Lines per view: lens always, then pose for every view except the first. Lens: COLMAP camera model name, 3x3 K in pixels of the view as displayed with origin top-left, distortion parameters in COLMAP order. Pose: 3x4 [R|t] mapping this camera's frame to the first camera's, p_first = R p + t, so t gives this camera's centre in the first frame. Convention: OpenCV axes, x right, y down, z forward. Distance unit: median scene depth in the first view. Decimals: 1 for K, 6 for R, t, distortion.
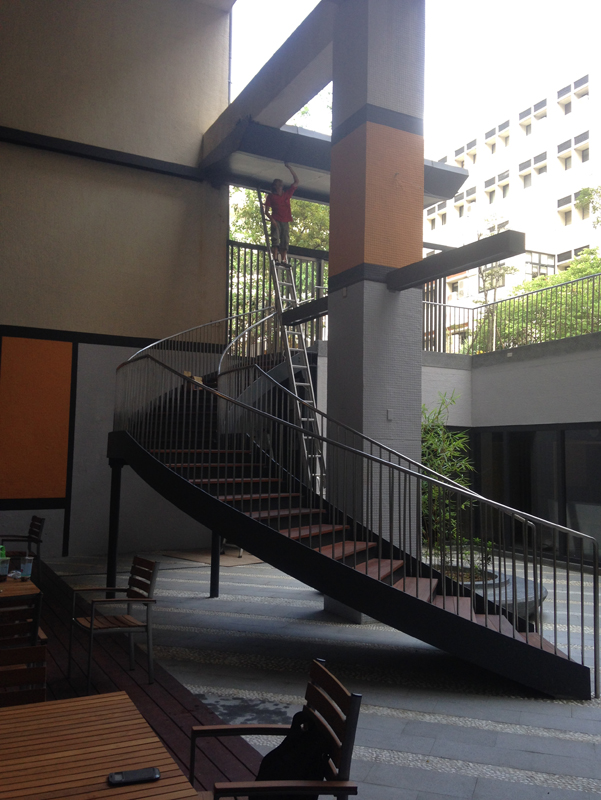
lens RADIAL K [[746.0, 0, 302.1], [0, 746.0, 398.0], [0, 0, 1]] dist [0.107670, 0.000000]
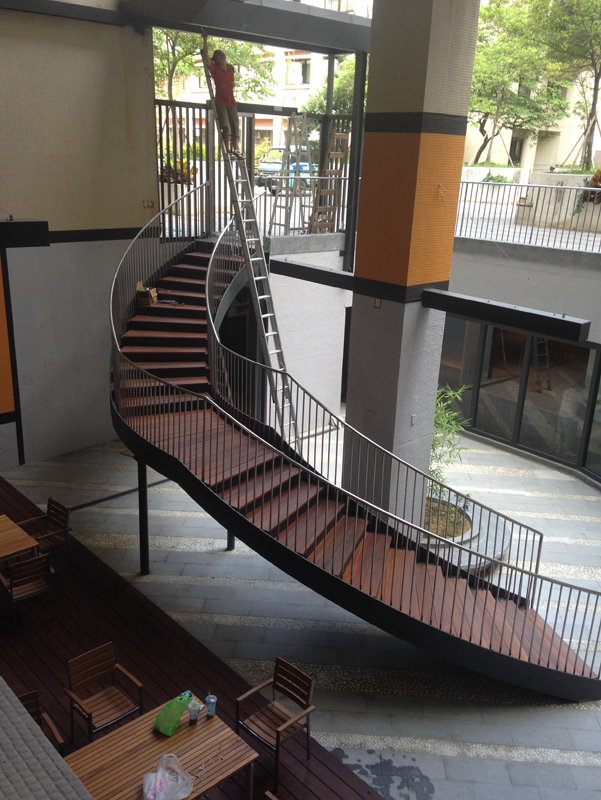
lens RADIAL K [[746.0, 0, 299.0], [0, 746.0, 401.6], [0, 0, 1]] dist [0.107670, 0.000000]
pose [[0.962386, -0.069443, 0.262661, -0.217435], [-0.045220, 0.912354, 0.406896, -0.289842], [-0.267896, -0.403469, 0.874897, 0.060934]]
